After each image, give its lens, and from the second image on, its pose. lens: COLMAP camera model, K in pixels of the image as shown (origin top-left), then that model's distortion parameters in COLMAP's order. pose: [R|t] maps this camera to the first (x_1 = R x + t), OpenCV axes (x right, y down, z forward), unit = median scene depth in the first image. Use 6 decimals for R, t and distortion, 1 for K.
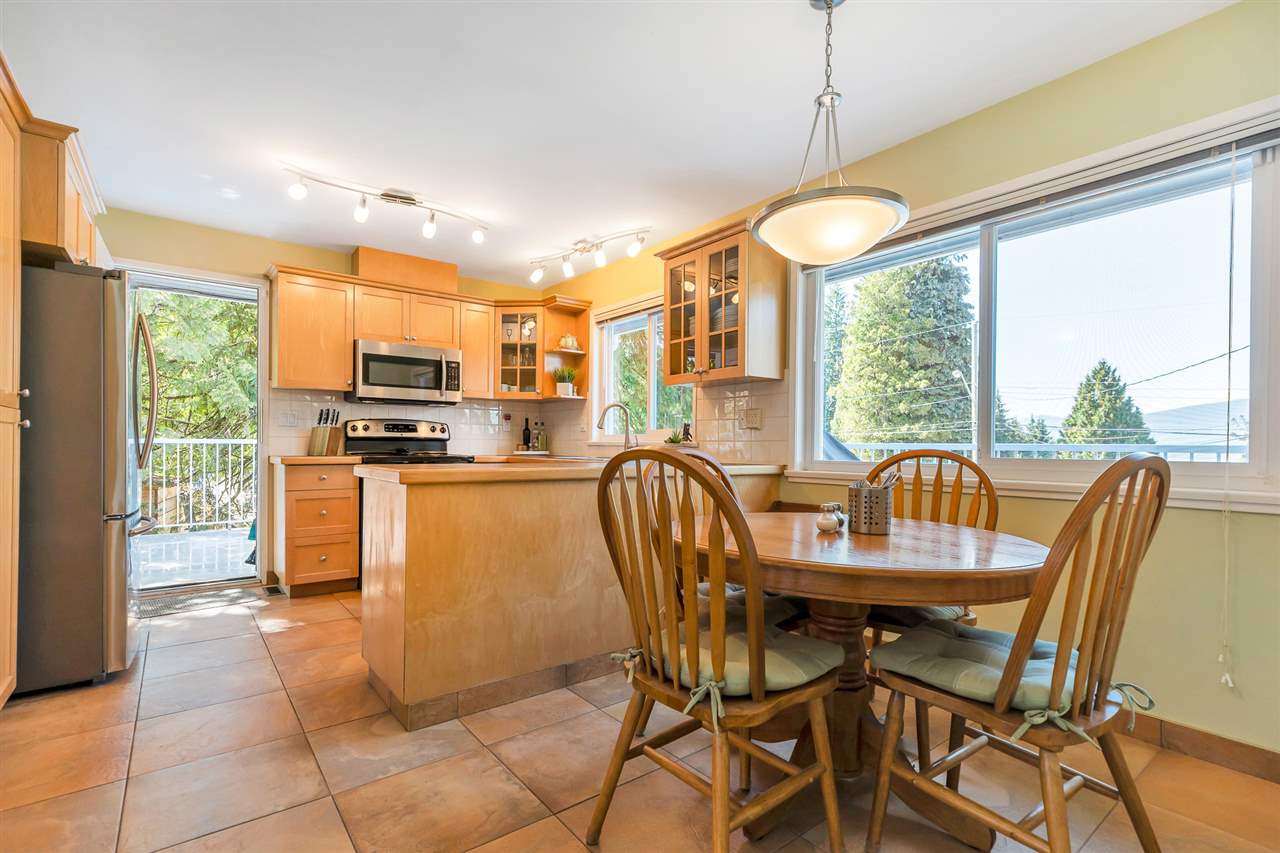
lens RADIAL K [[585.4, 0, 638.5], [0, 585.4, 449.4], [0, 0, 1]] dist [0.000970, 0.000041]
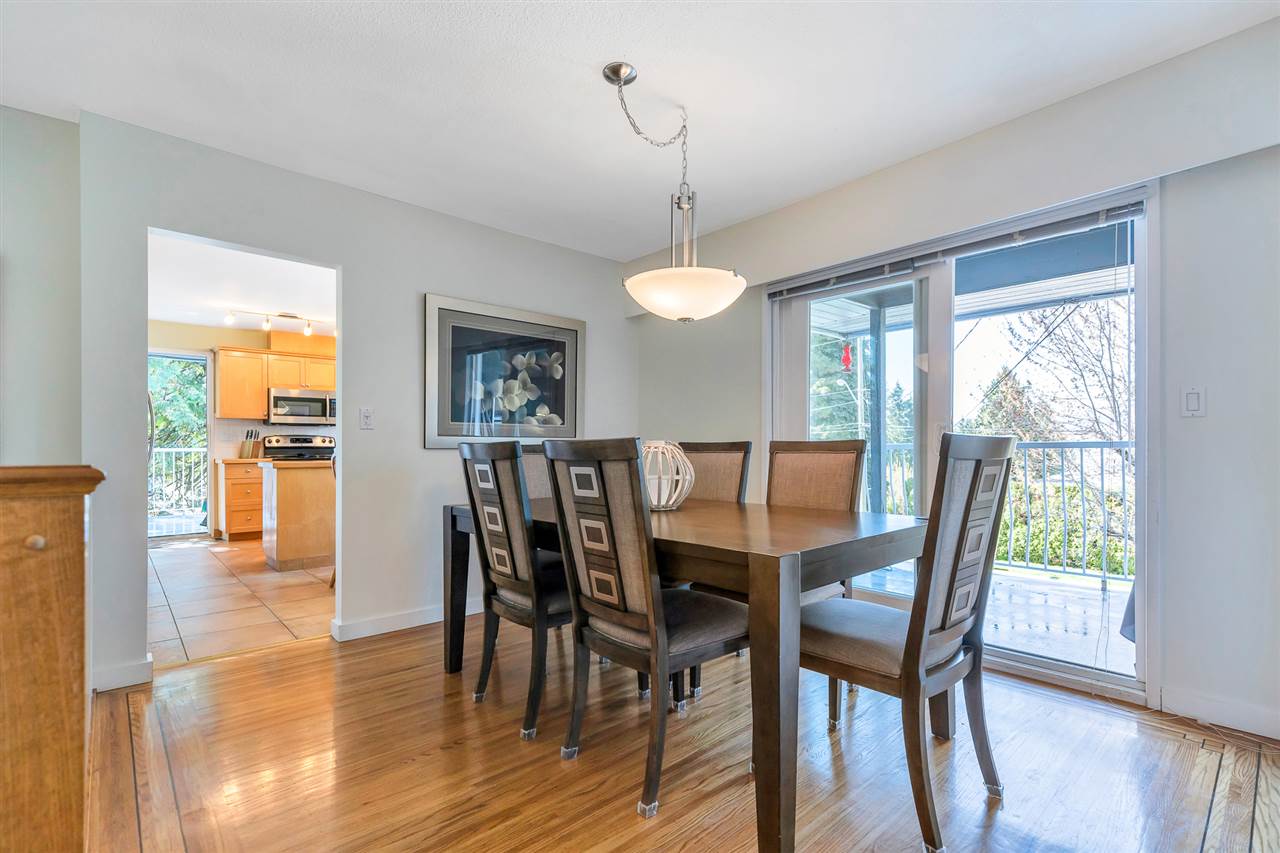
lens RADIAL K [[579.1, 0, 642.9], [0, 579.1, 449.9], [0, 0, 1]] dist [-0.000009, 0.000000]
pose [[0.996997, -0.013035, 0.076334, 0.425765], [0.013209, 0.999911, -0.001781, 0.003828], [-0.076304, 0.002784, 0.997081, -0.683453]]
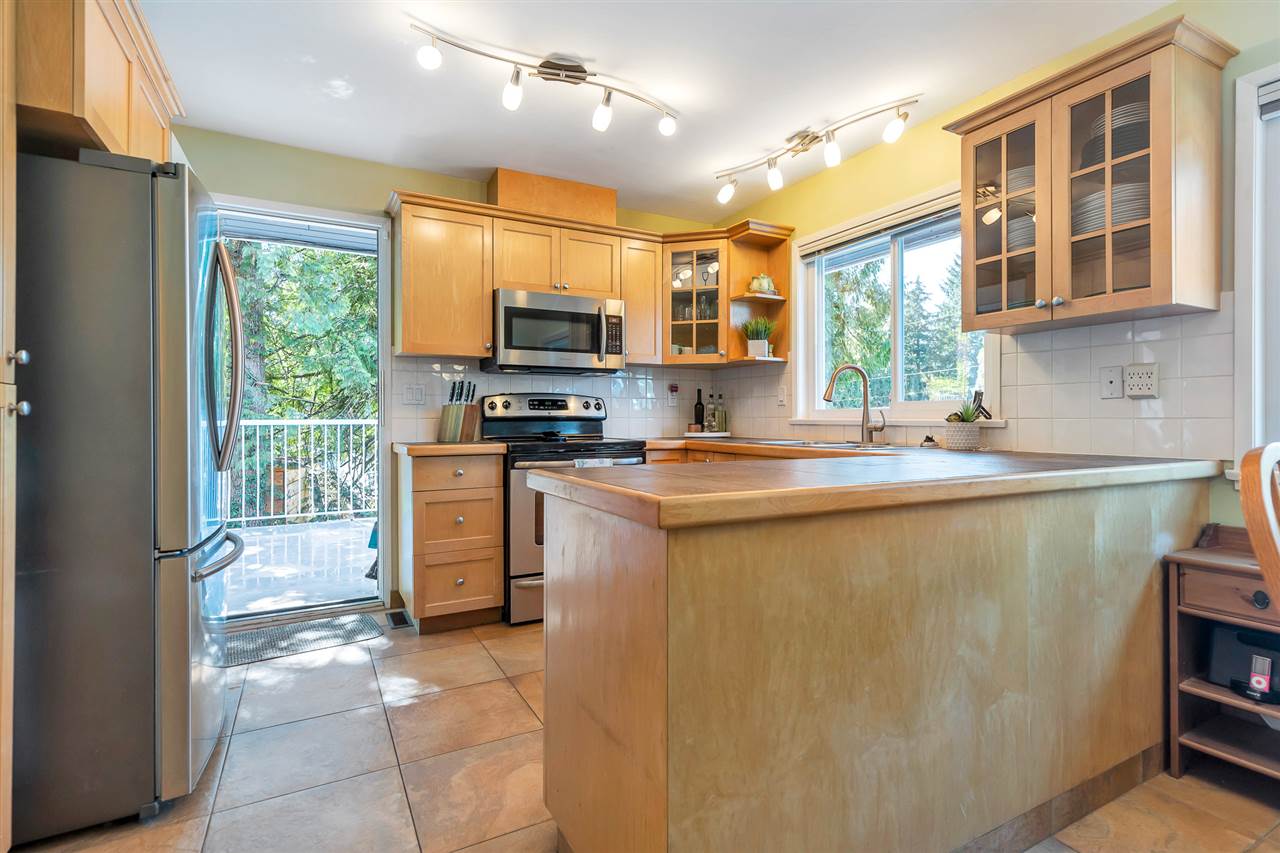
lens RADIAL K [[608.4, 0, 646.6], [0, 608.4, 420.3], [0, 0, 1]] dist [0.001404, -0.000021]
pose [[0.986497, -0.010448, -0.163447, -0.155387], [0.009698, 0.999938, -0.005383, -0.010808], [0.163493, 0.003725, 0.986538, 0.243093]]
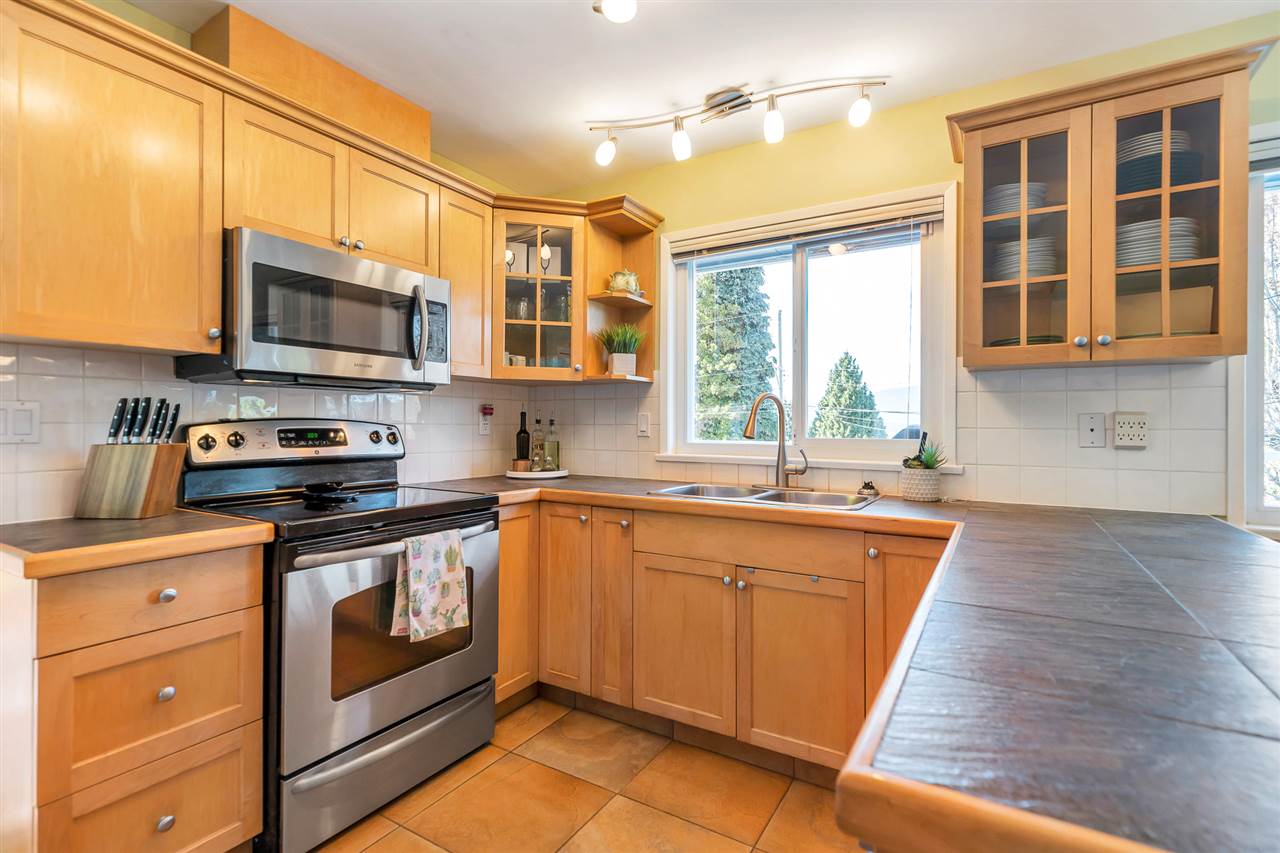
lens RADIAL K [[593.5, 0, 640.0], [0, 593.5, 426.5], [0, 0, 1]] dist [0.003974, 0.000461]
pose [[0.935698, -0.005929, 0.352751, -0.350096], [0.006479, 0.999979, -0.000378, -0.046337], [-0.352742, 0.002639, 0.935717, 0.495278]]
